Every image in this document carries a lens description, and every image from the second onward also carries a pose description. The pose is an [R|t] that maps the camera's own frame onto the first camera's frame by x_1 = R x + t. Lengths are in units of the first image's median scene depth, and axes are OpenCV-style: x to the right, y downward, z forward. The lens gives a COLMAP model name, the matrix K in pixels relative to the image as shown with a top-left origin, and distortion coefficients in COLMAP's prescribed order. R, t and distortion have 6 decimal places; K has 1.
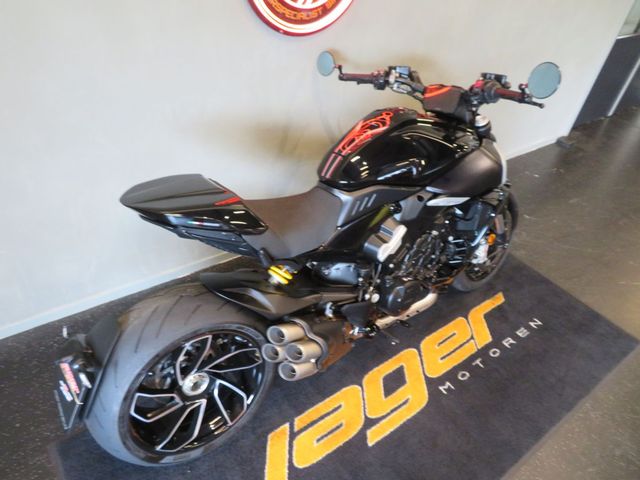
lens RADIAL K [[459.0, 0, 323.8], [0, 459.0, 238.2], [0, 0, 1]] dist [-0.023828, 0.019736]
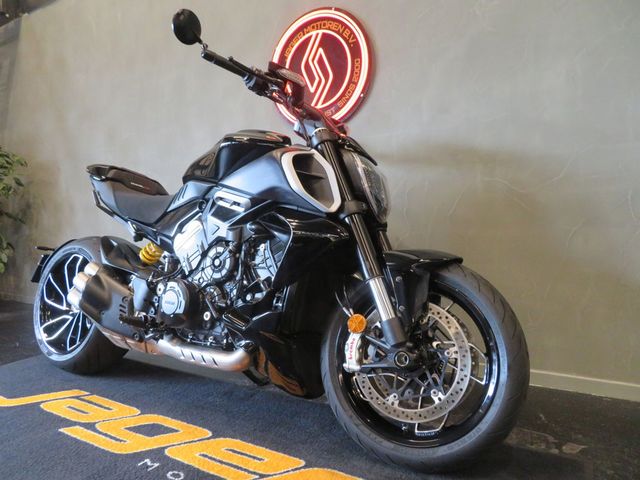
lens RADIAL K [[459.0, 0, 317.8], [0, 459.0, 240.4], [0, 0, 1]] dist [-0.023828, 0.019736]
pose [[0.365563, -0.081339, -0.927226, 1.130979], [-0.538445, 0.794093, -0.281944, 0.140206], [0.759237, 0.602329, 0.246494, 0.939970]]
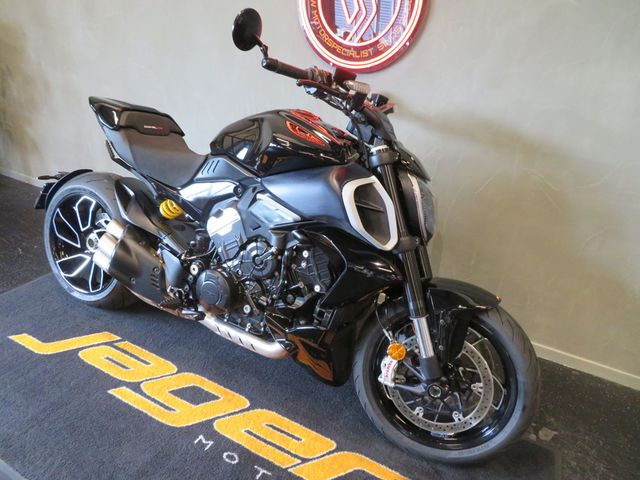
lens RADIAL K [[459.0, 0, 317.2], [0, 459.0, 241.1], [0, 0, 1]] dist [-0.023828, 0.019736]
pose [[0.432610, 0.298408, -0.850765, 1.033269], [-0.590467, 0.806878, -0.017236, -0.056505], [0.681320, 0.509805, 0.525263, 0.623251]]
